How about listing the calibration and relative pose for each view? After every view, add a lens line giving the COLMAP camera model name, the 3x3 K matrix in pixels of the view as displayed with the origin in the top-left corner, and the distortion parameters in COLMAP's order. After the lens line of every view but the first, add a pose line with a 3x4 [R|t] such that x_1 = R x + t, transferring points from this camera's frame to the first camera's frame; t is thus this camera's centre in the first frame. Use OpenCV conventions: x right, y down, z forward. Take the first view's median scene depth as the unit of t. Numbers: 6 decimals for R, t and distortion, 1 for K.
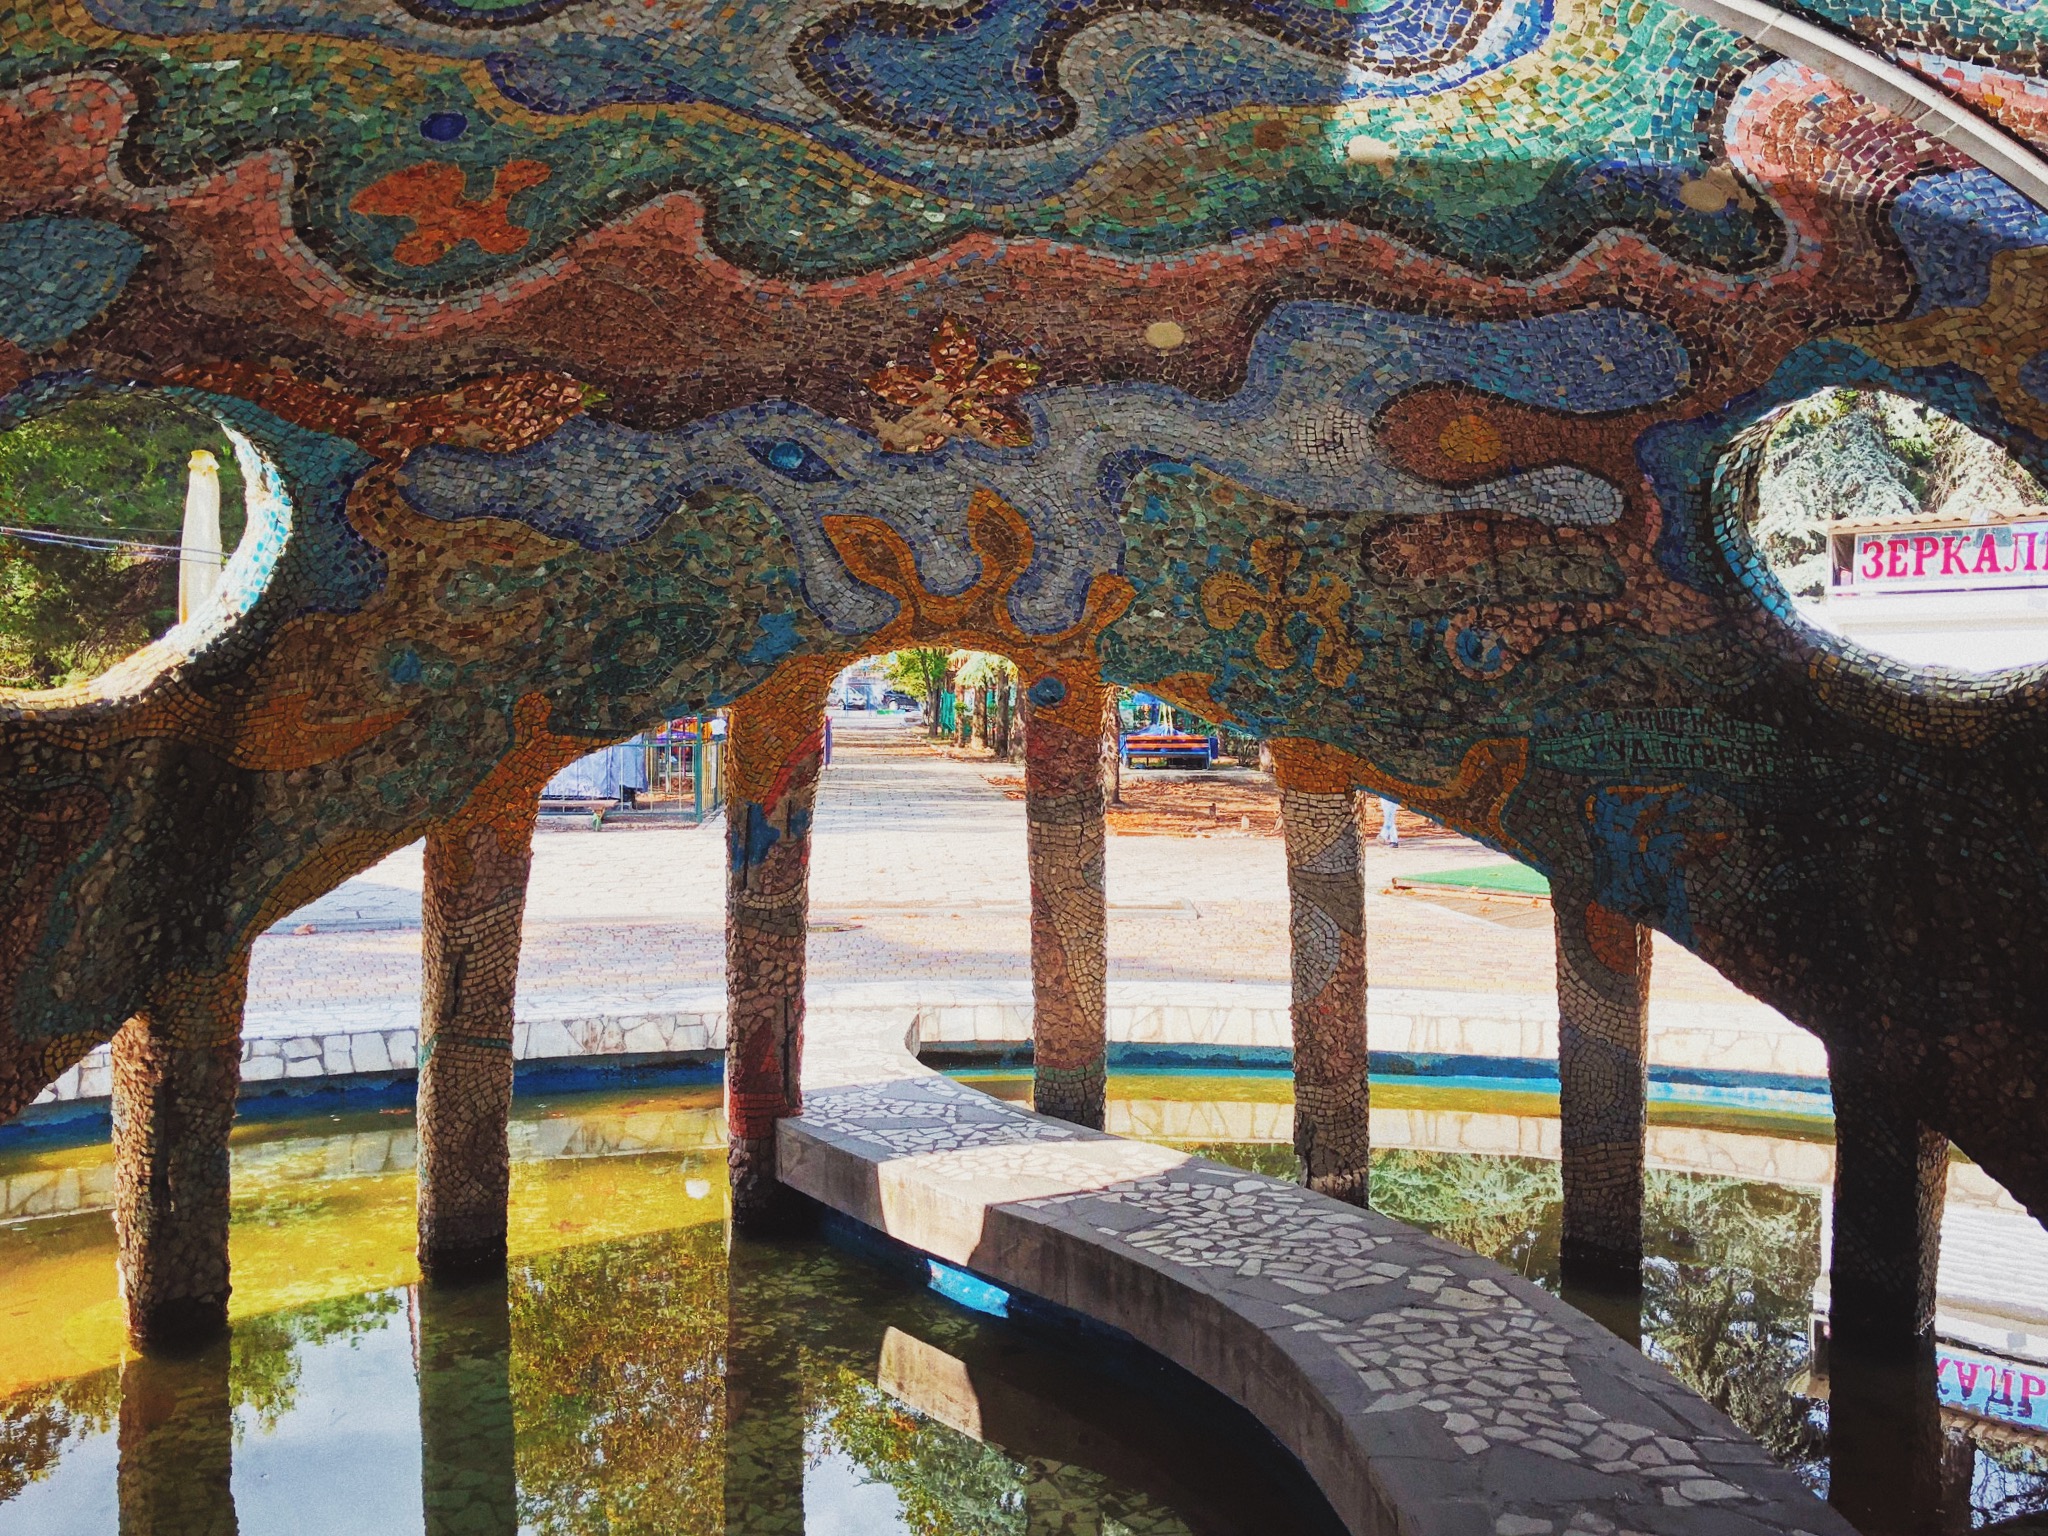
lens RADIAL K [[1755.8, 0, 1051.4], [0, 1755.8, 780.9], [0, 0, 1]] dist [0.056520, -0.085541]
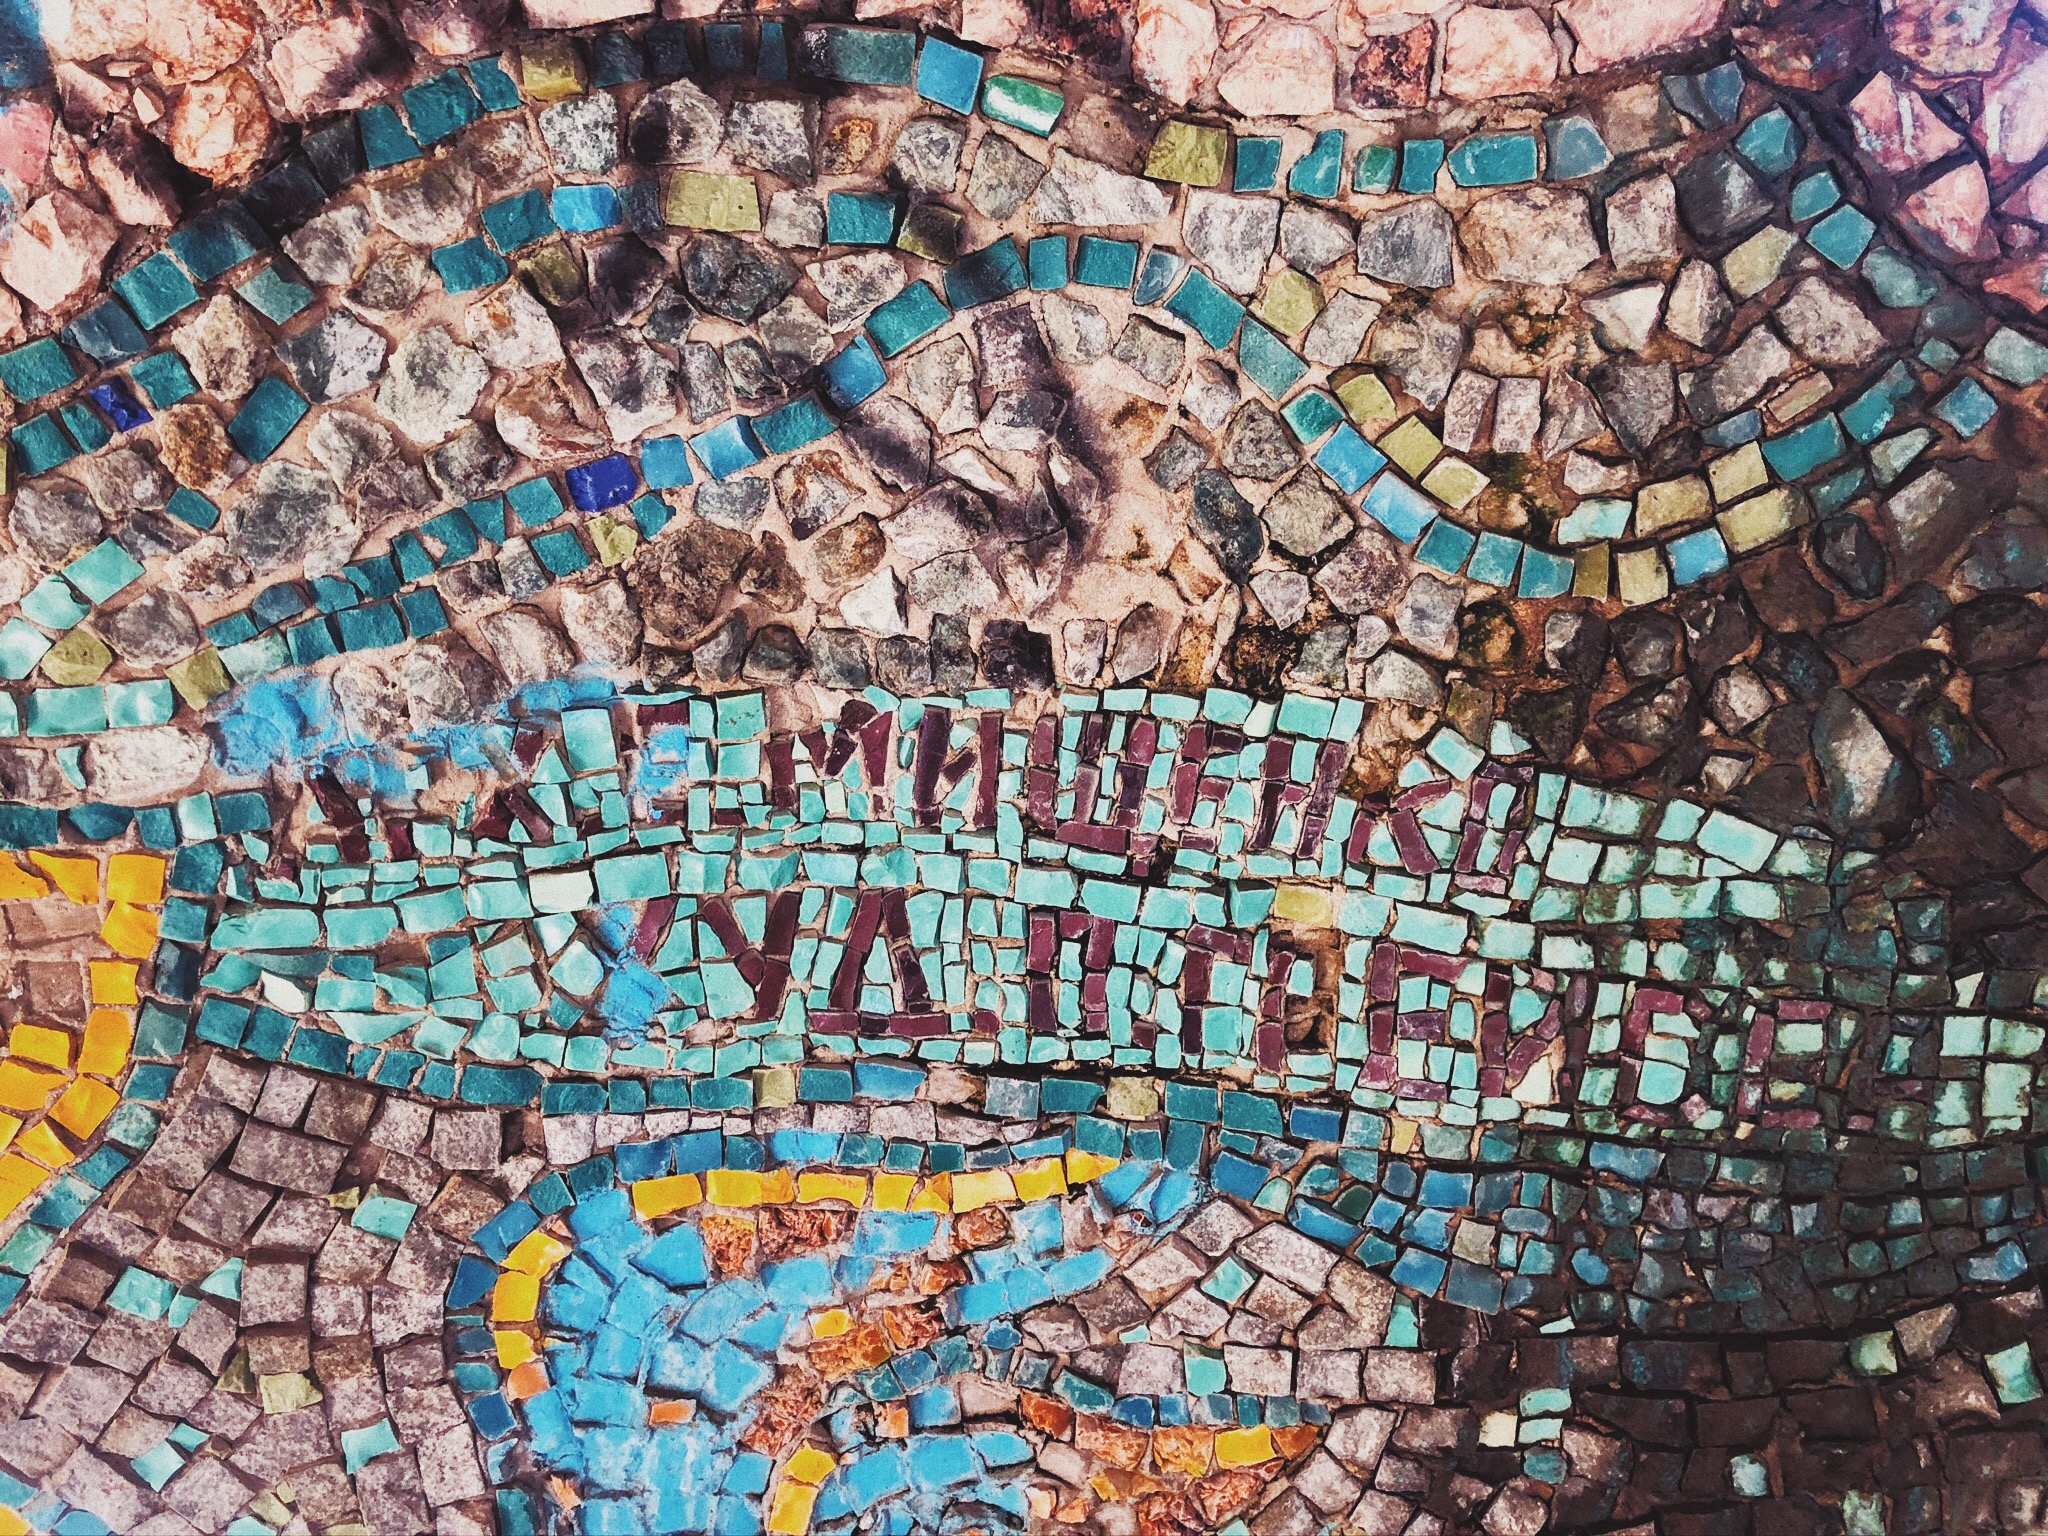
lens RADIAL K [[1707.7, 0, 1008.1], [0, 1707.7, 737.8], [0, 0, 1]] dist [0.050736, -0.067162]
pose [[0.745006, 0.116112, 0.656874, 0.236885], [-0.006841, 0.986012, -0.166533, -0.011234], [-0.667022, 0.119575, 0.735379, 0.881771]]
